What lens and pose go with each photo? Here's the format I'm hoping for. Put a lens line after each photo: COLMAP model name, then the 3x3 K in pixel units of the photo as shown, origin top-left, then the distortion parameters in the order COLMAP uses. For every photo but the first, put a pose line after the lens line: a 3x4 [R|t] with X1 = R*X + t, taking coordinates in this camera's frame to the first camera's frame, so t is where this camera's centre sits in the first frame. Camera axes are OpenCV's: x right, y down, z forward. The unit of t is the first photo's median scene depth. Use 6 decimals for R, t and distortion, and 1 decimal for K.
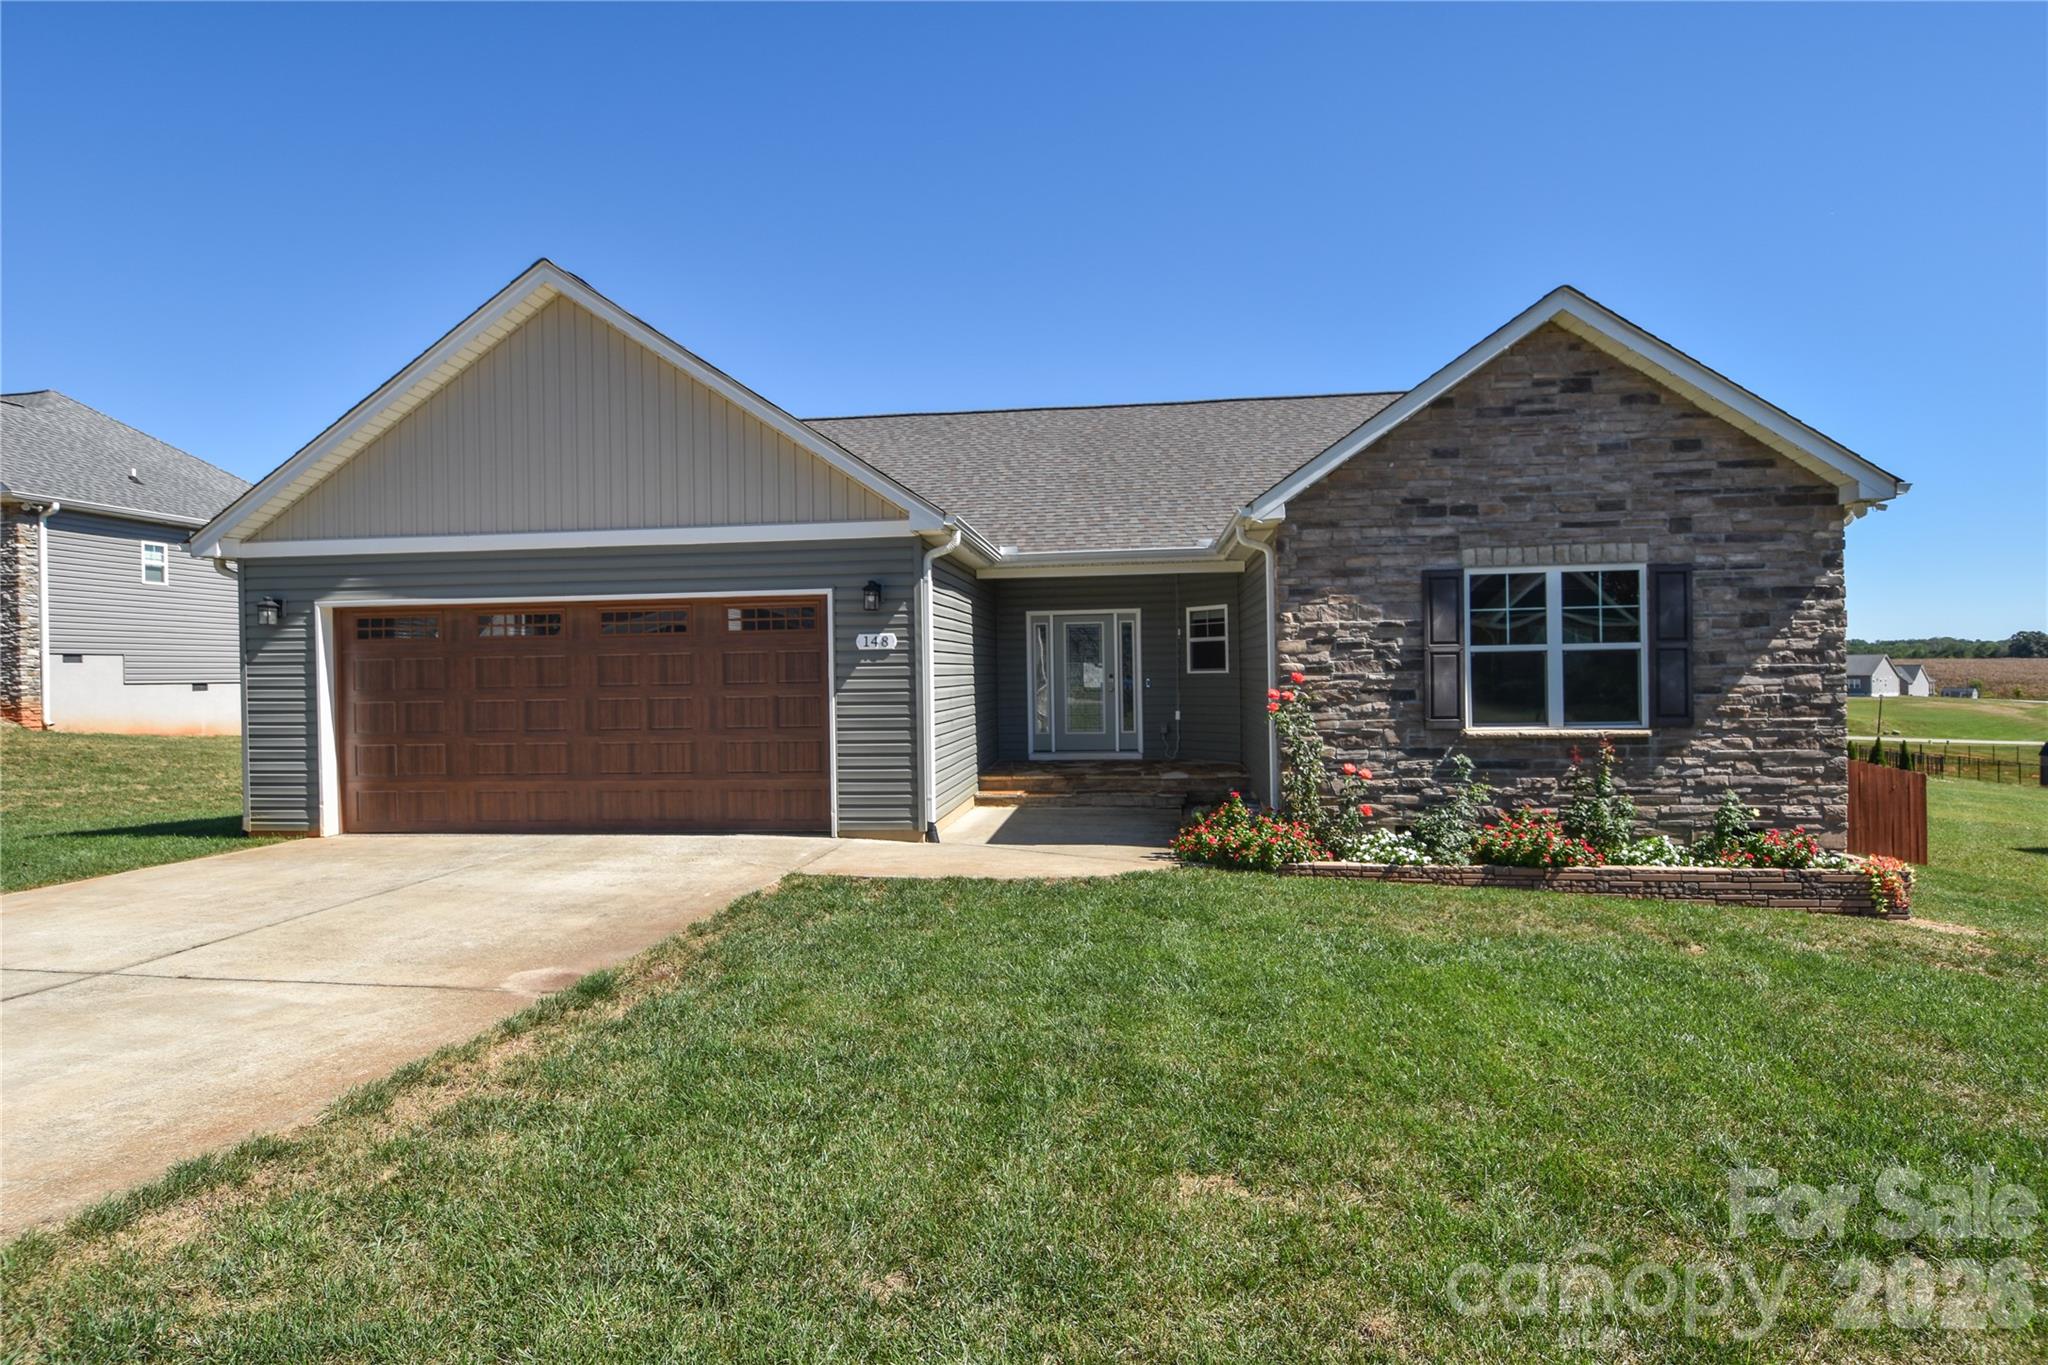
lens RADIAL K [[1043.2, 0, 1039.5], [0, 1043.2, 685.3], [0, 0, 1]] dist [-0.004601, -0.008259]
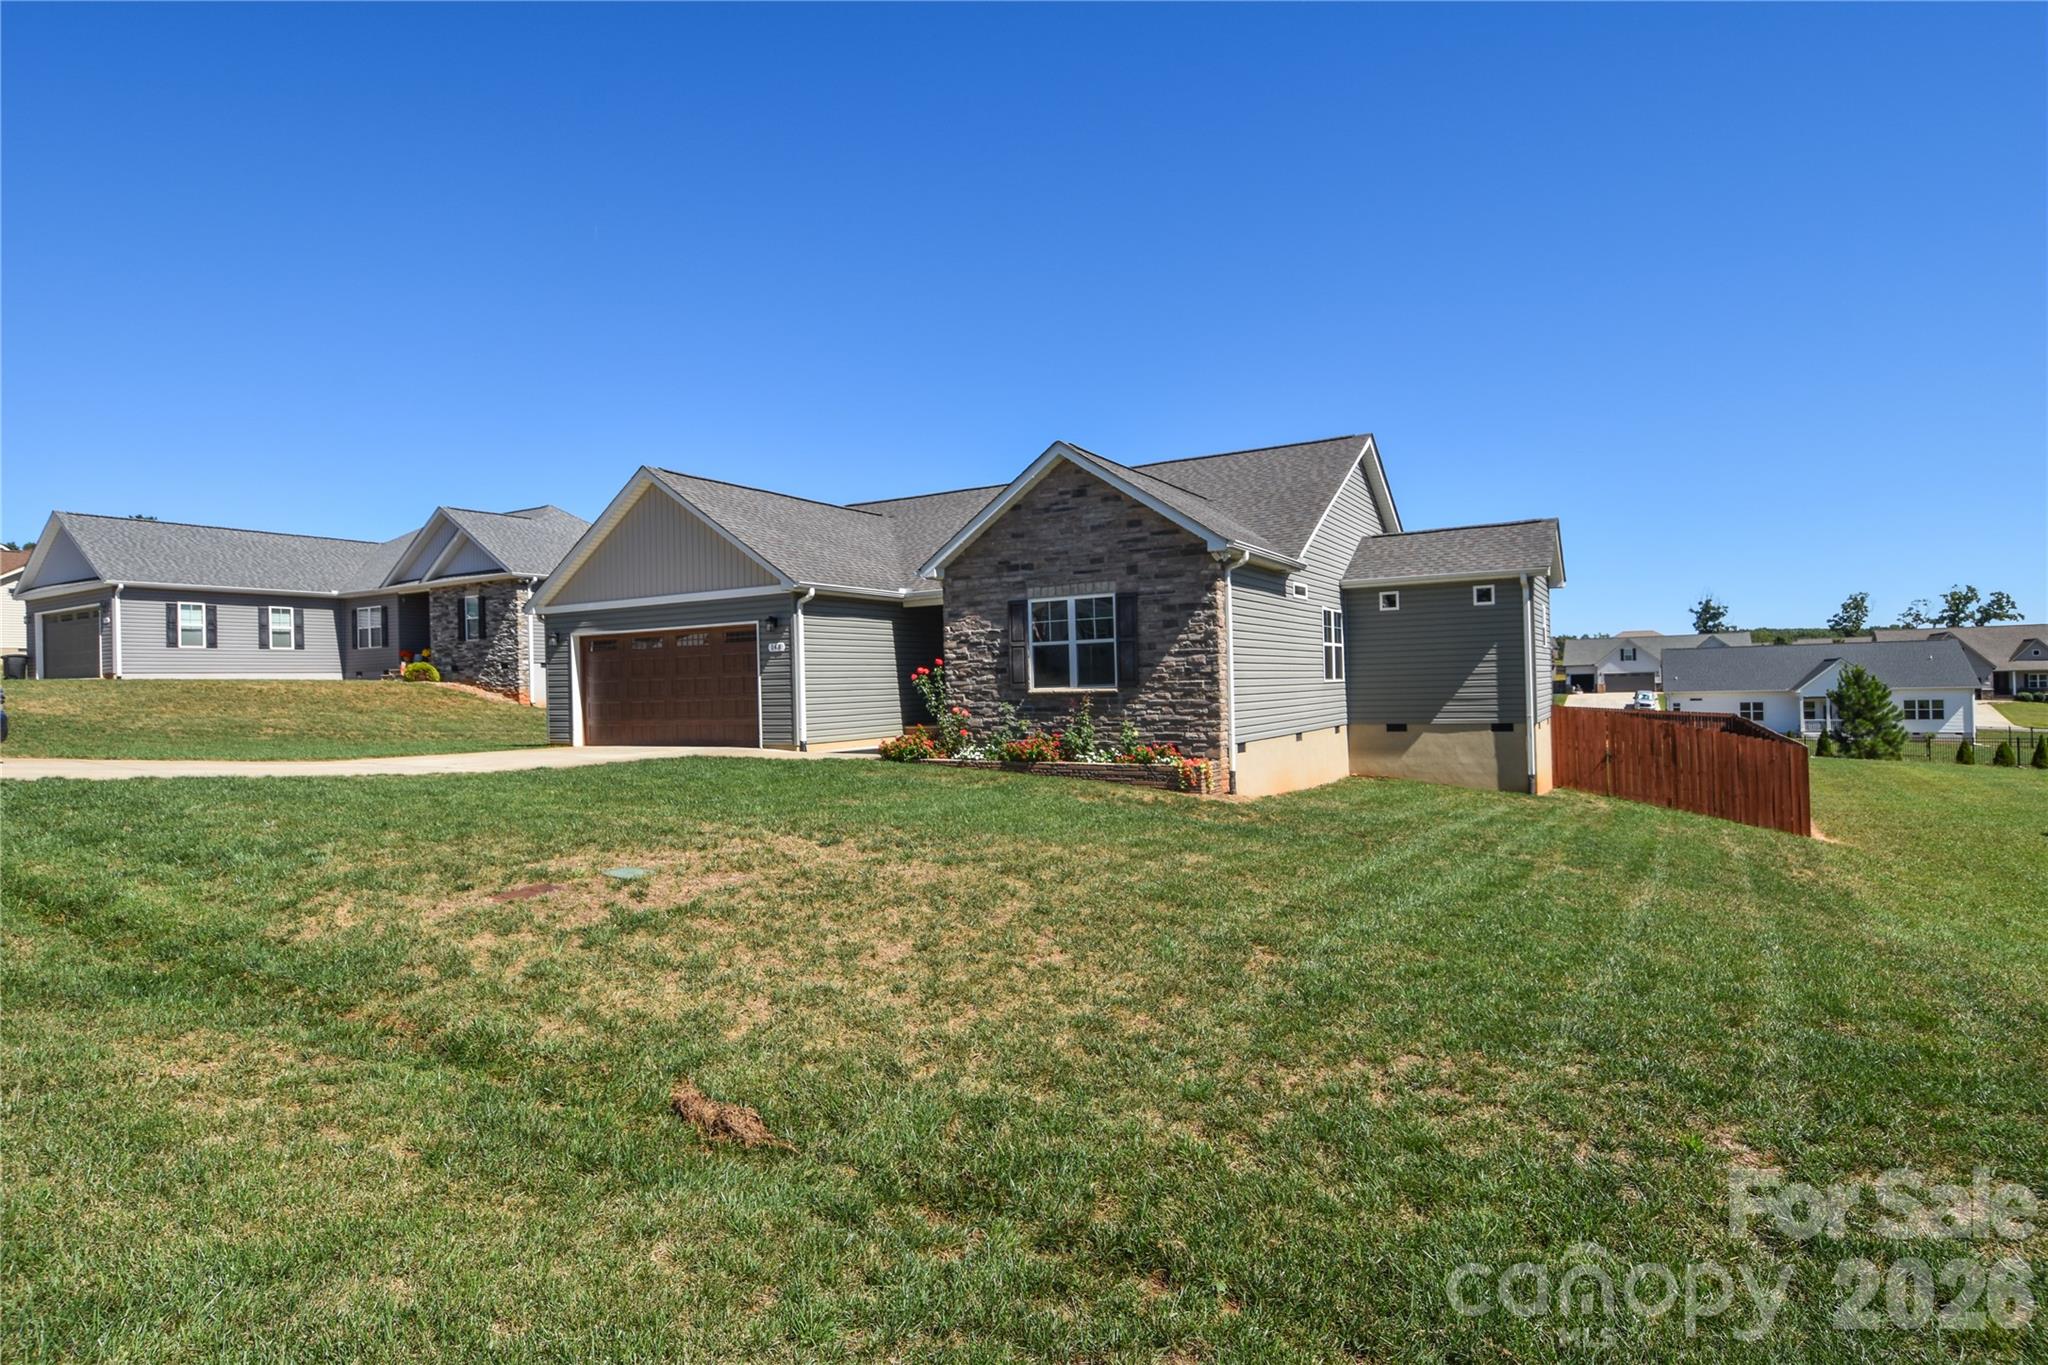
lens RADIAL K [[1085.8, 0, 1067.1], [0, 1085.8, 680.5], [0, 0, 1]] dist [0.003325, 0.001695]
pose [[0.918721, -0.009715, -0.394788, 1.191655], [0.006751, 0.999938, -0.008896, 0.043675], [0.394850, 0.005507, 0.918729, -0.677327]]
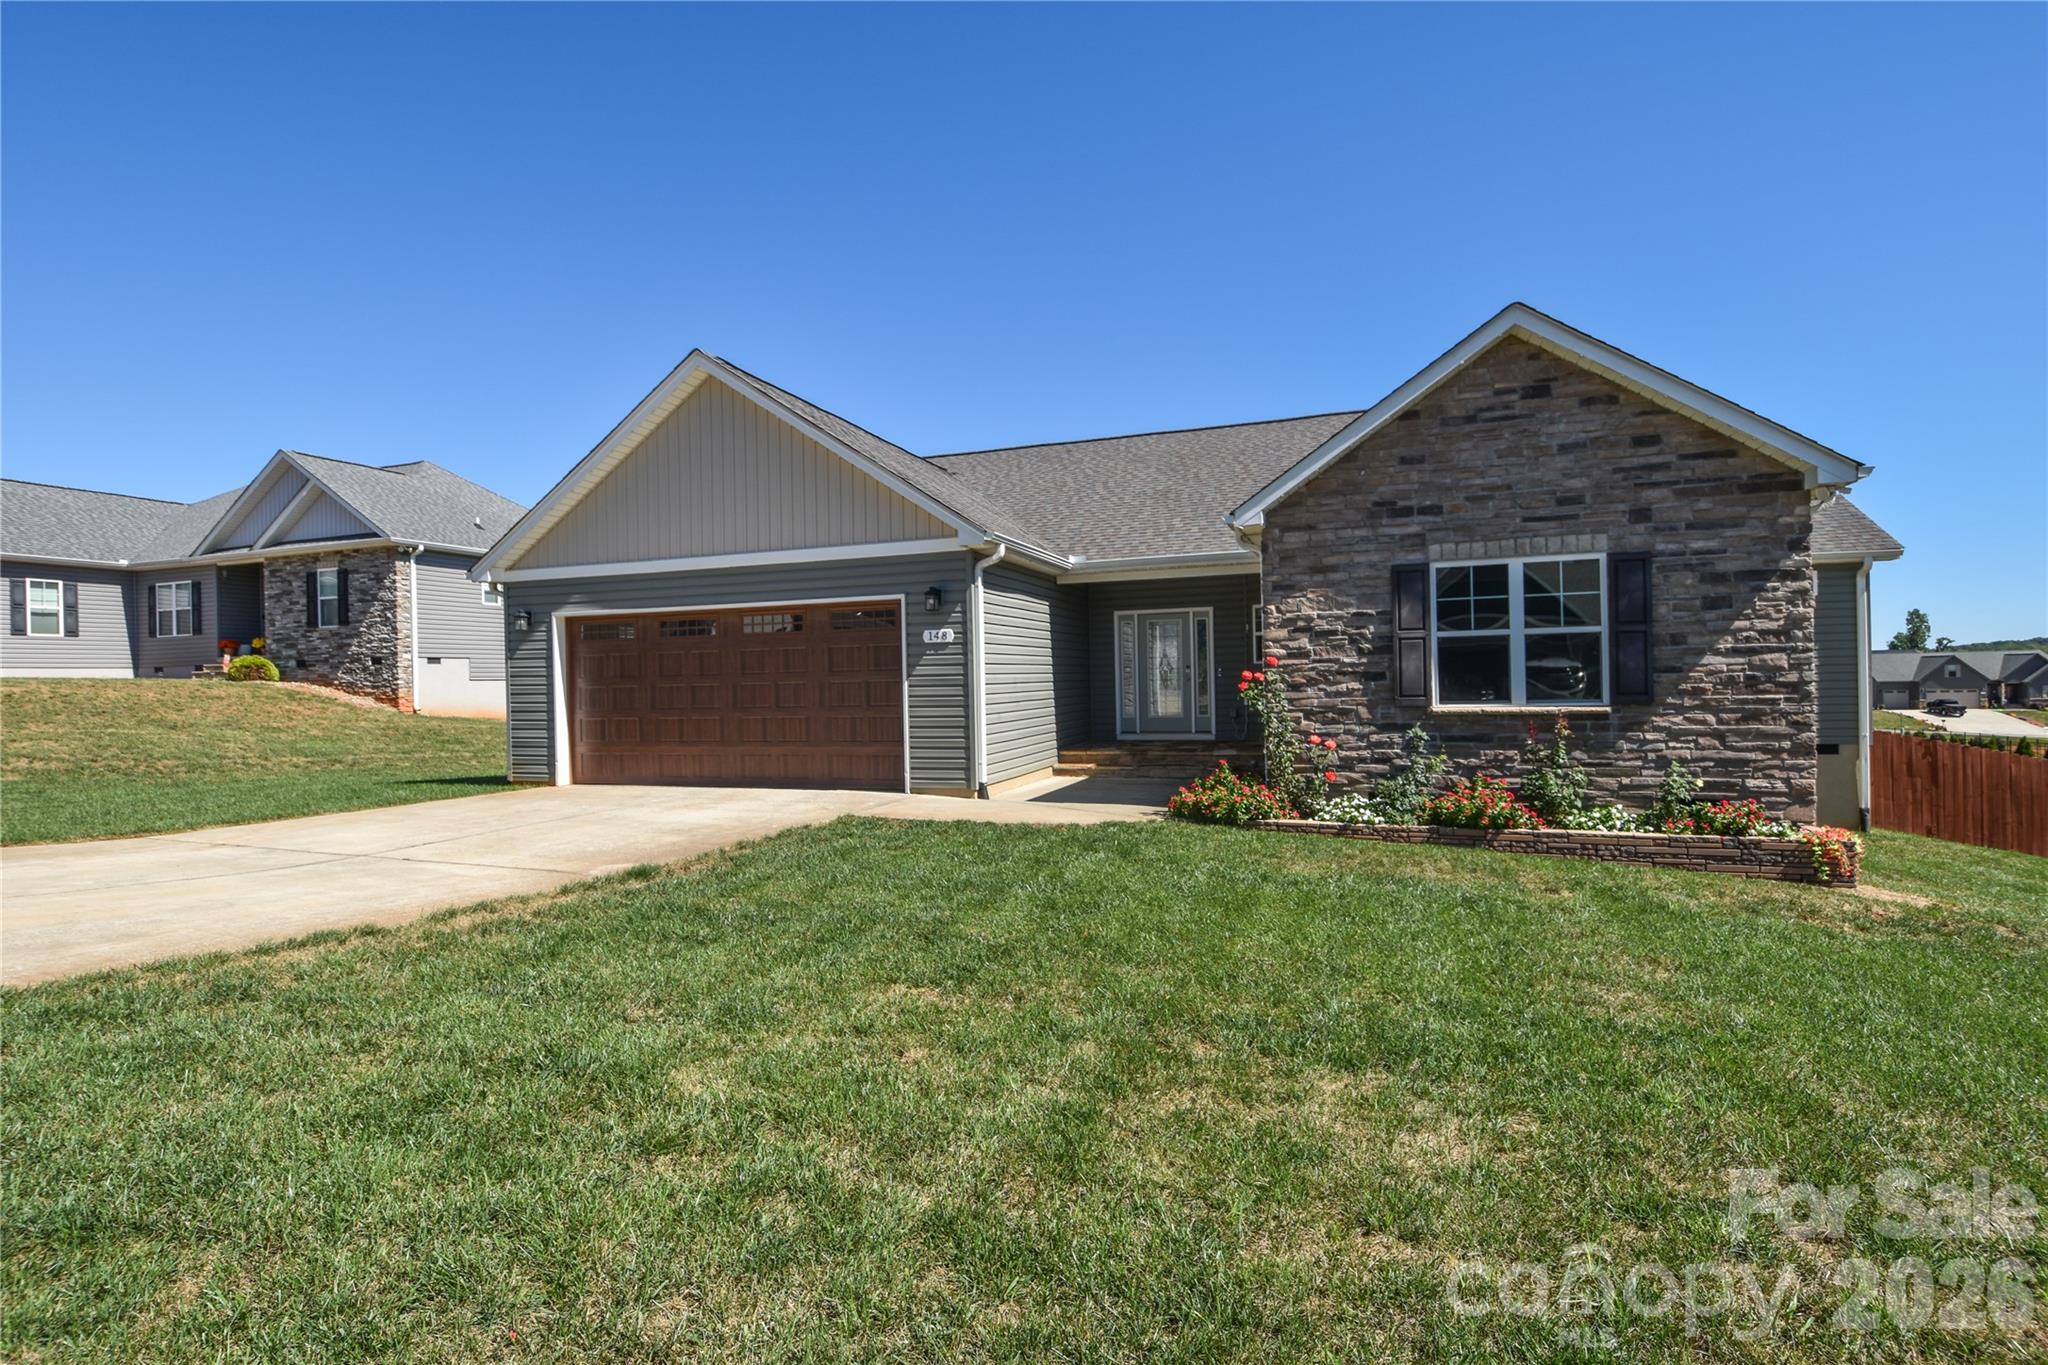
lens RADIAL K [[962.0, 0, 1043.4], [0, 962.0, 687.0], [0, 0, 1]] dist [-0.005745, -0.007416]
pose [[0.975870, -0.002805, -0.218335, 0.225065], [0.003034, 0.999995, 0.000713, 0.019145], [0.218332, -0.001359, 0.975874, -0.094643]]
